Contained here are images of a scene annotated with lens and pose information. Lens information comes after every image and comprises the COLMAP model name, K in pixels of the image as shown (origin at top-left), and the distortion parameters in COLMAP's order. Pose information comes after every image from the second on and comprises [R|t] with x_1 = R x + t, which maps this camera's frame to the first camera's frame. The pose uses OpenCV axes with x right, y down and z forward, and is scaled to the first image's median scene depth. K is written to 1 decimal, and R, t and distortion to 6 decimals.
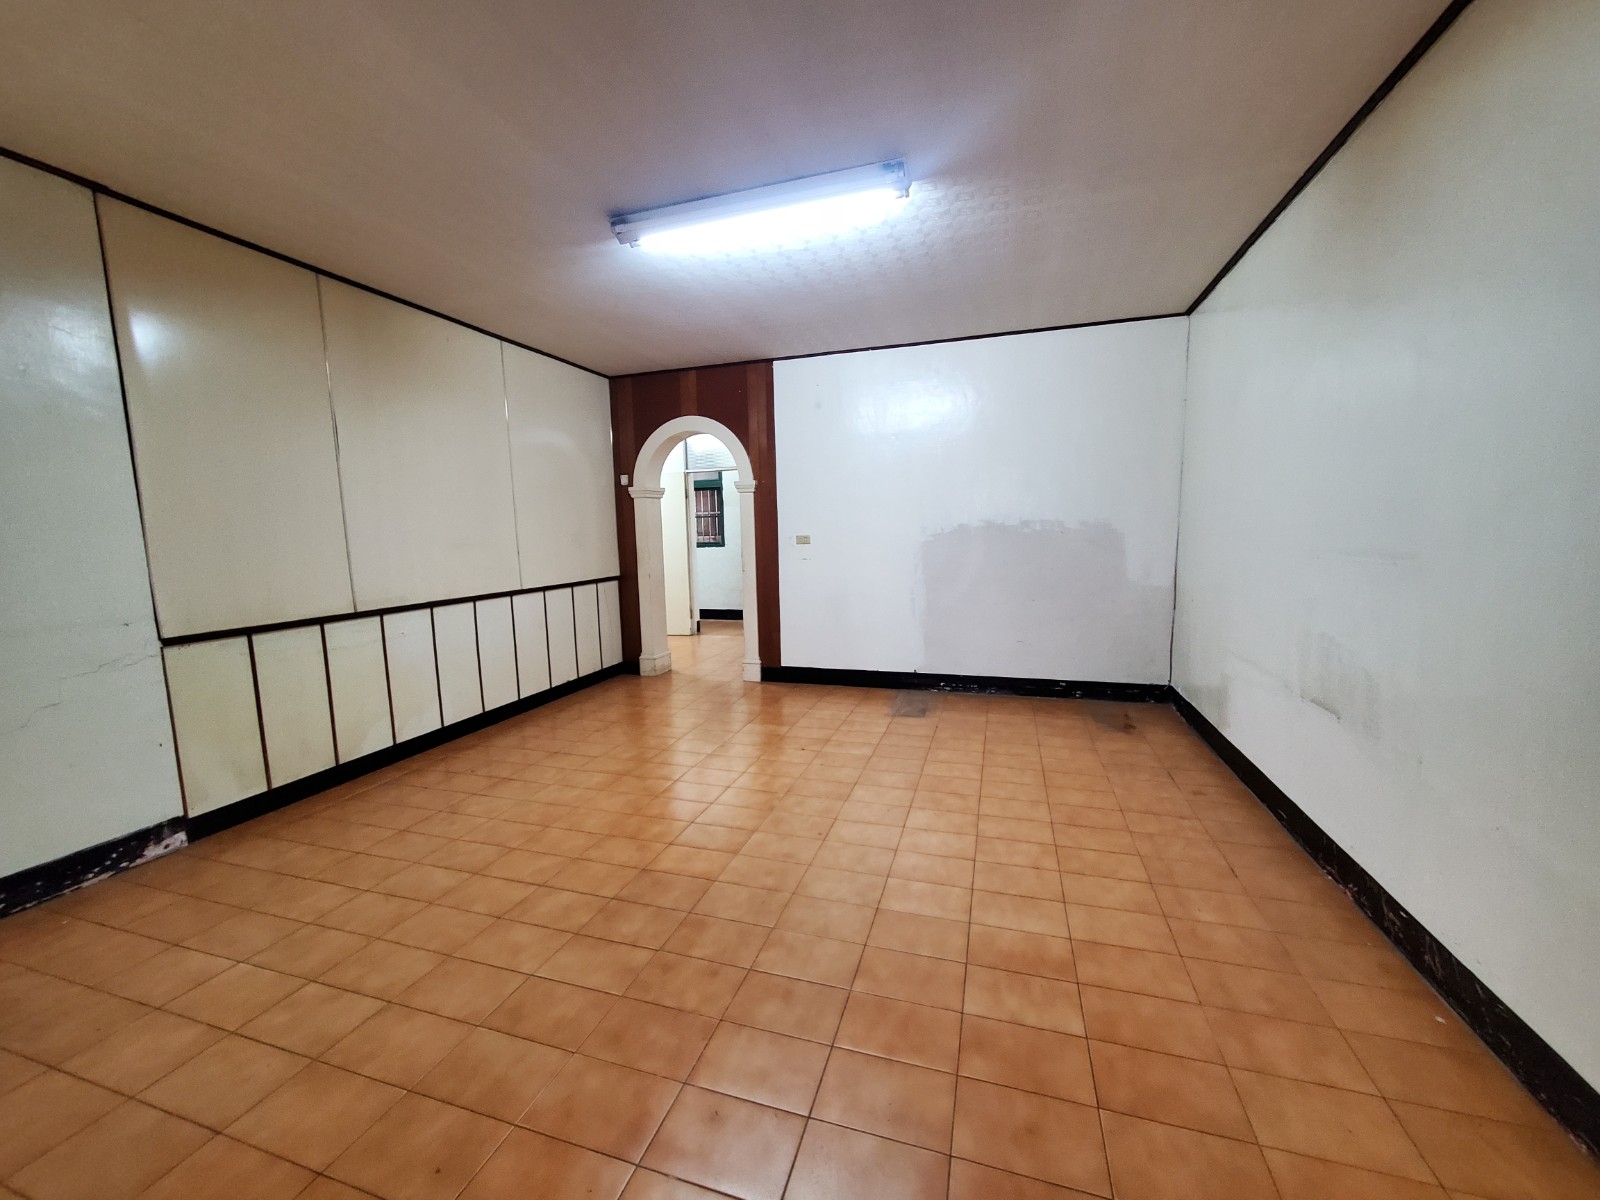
lens RADIAL K [[636.6, 0, 800.6], [0, 636.6, 603.2], [0, 0, 1]] dist [-0.001936, -0.000948]
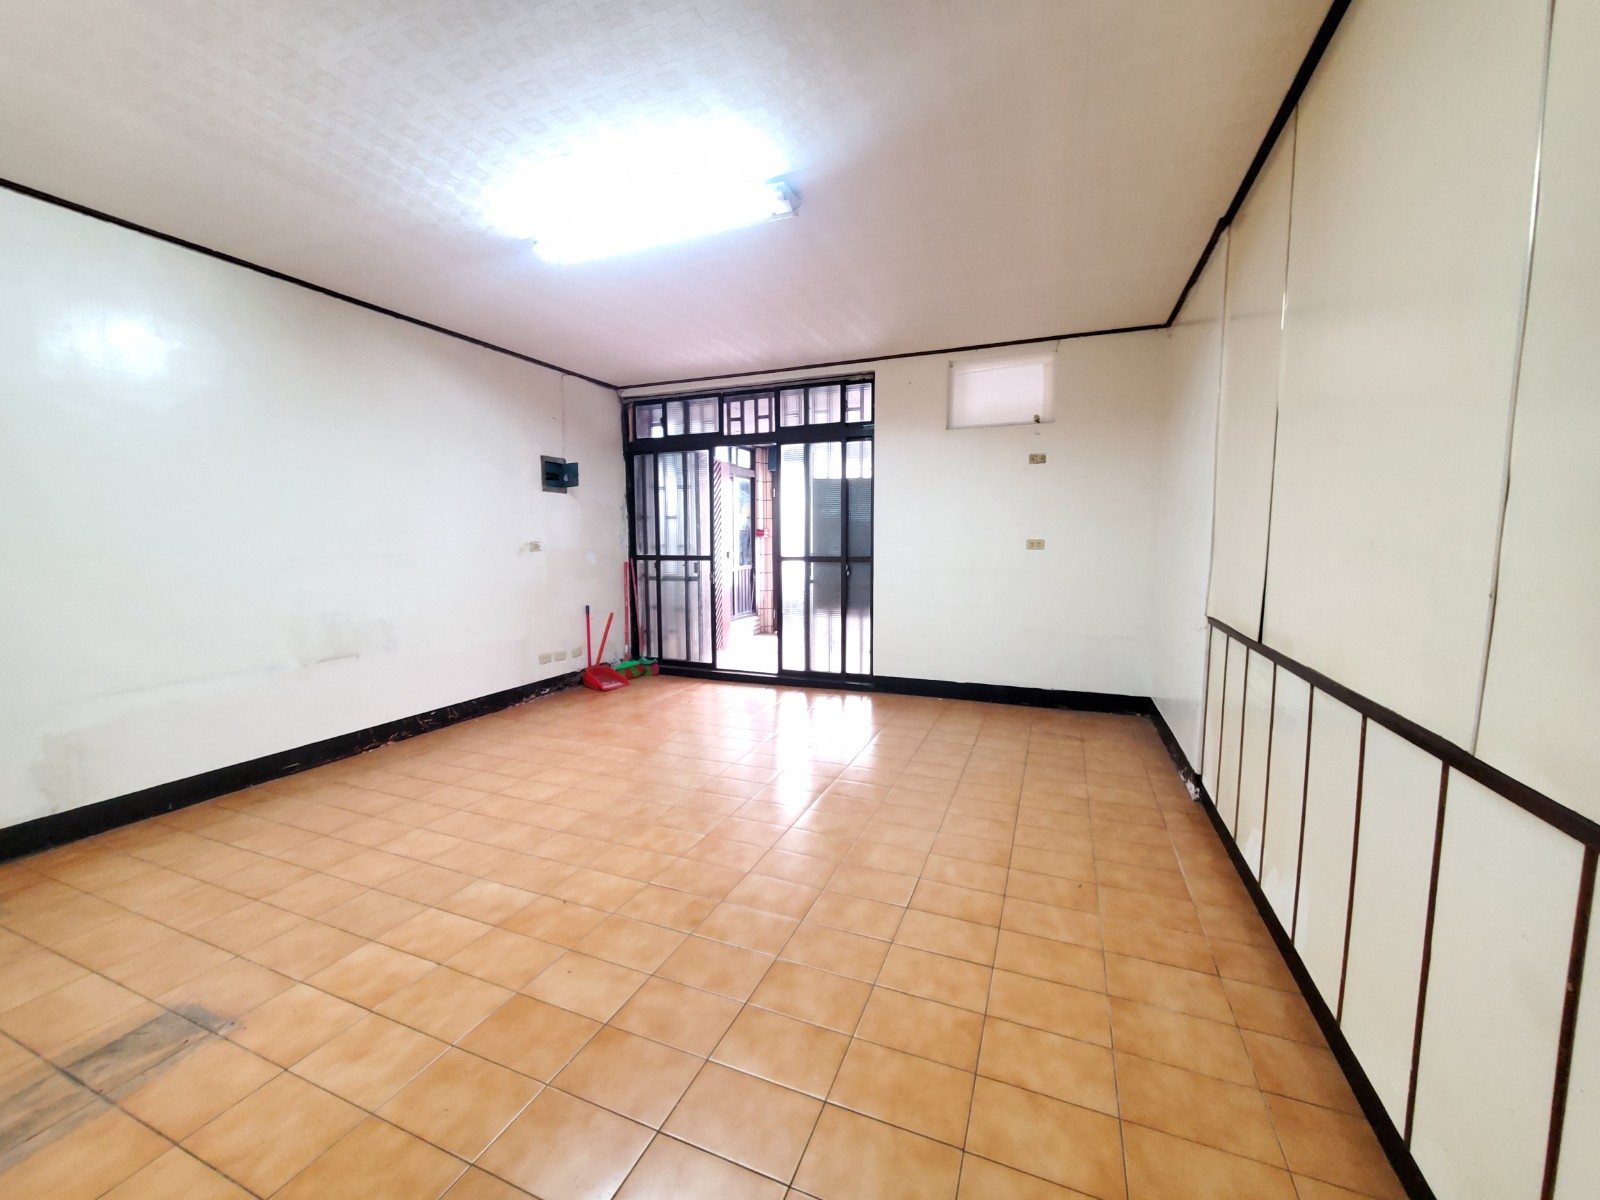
lens RADIAL K [[636.6, 0, 797.1], [0, 636.6, 604.2], [0, 0, 1]] dist [-0.001936, -0.000948]
pose [[-0.996126, 0.017702, 0.086141, -0.323278], [0.035592, 0.976874, 0.210835, -0.191610], [-0.080417, 0.213084, -0.973719, 1.813833]]
